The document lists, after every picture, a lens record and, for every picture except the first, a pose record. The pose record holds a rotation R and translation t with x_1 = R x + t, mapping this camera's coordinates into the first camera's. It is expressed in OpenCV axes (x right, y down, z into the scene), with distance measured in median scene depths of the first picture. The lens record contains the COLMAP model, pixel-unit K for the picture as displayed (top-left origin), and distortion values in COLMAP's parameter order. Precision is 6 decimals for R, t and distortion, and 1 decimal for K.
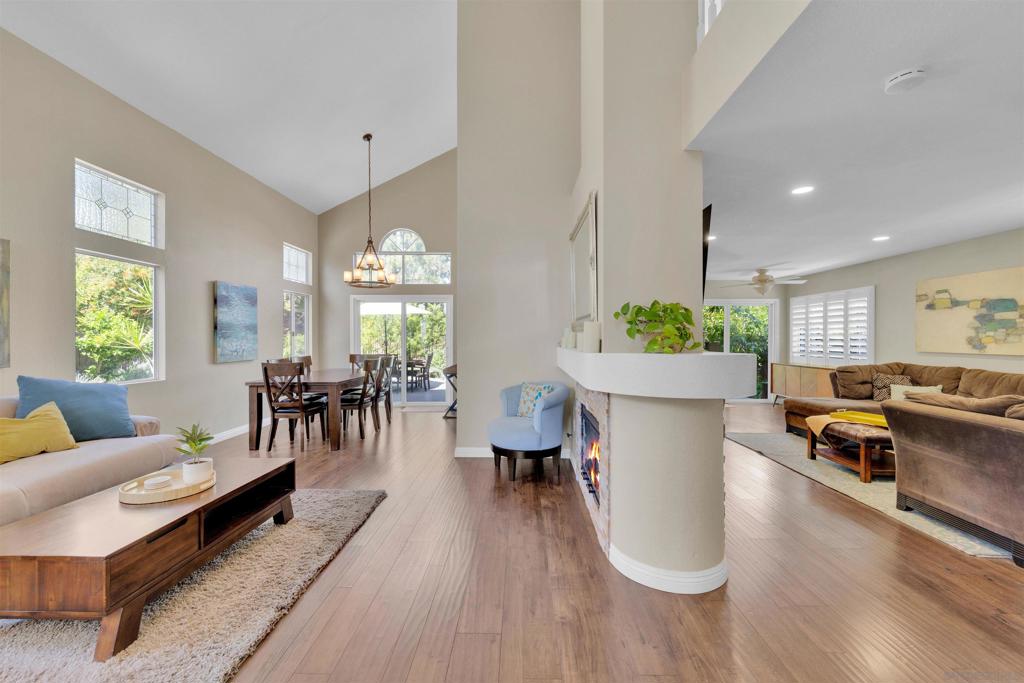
lens RADIAL K [[401.3, 0, 510.0], [0, 401.3, 339.0], [0, 0, 1]] dist [0.009792, -0.004913]
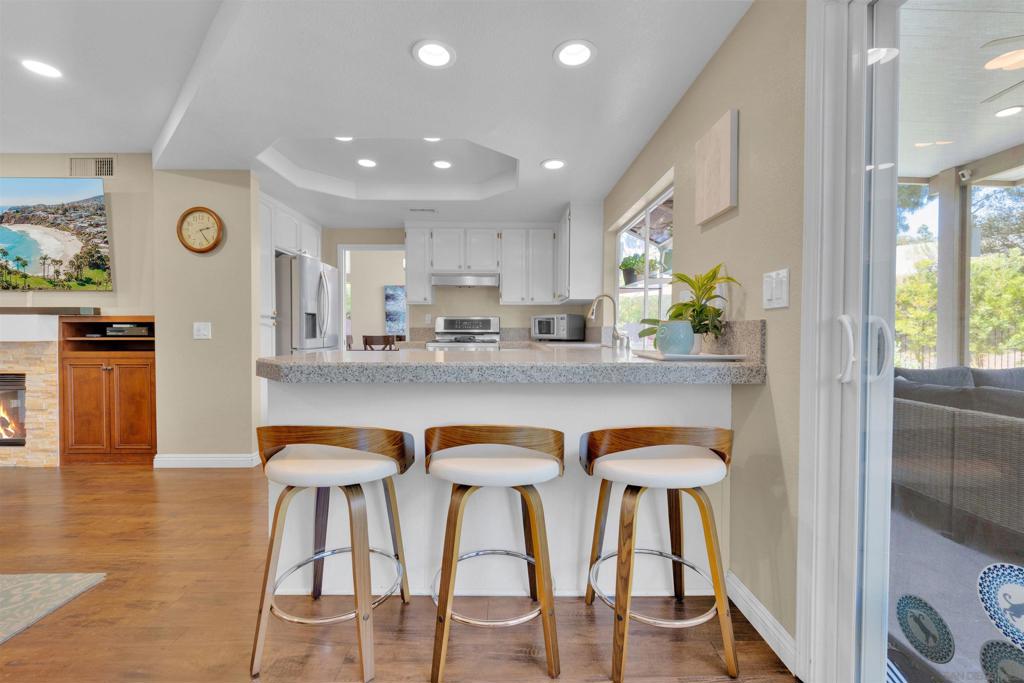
lens RADIAL K [[416.4, 0, 515.4], [0, 416.4, 343.6], [0, 0, 1]] dist [0.010729, -0.005786]
pose [[0.048036, 0.025015, -0.998532, 1.013495], [-0.001949, 0.999687, 0.024950, 0.046714], [0.998844, 0.000748, 0.048069, 1.548293]]
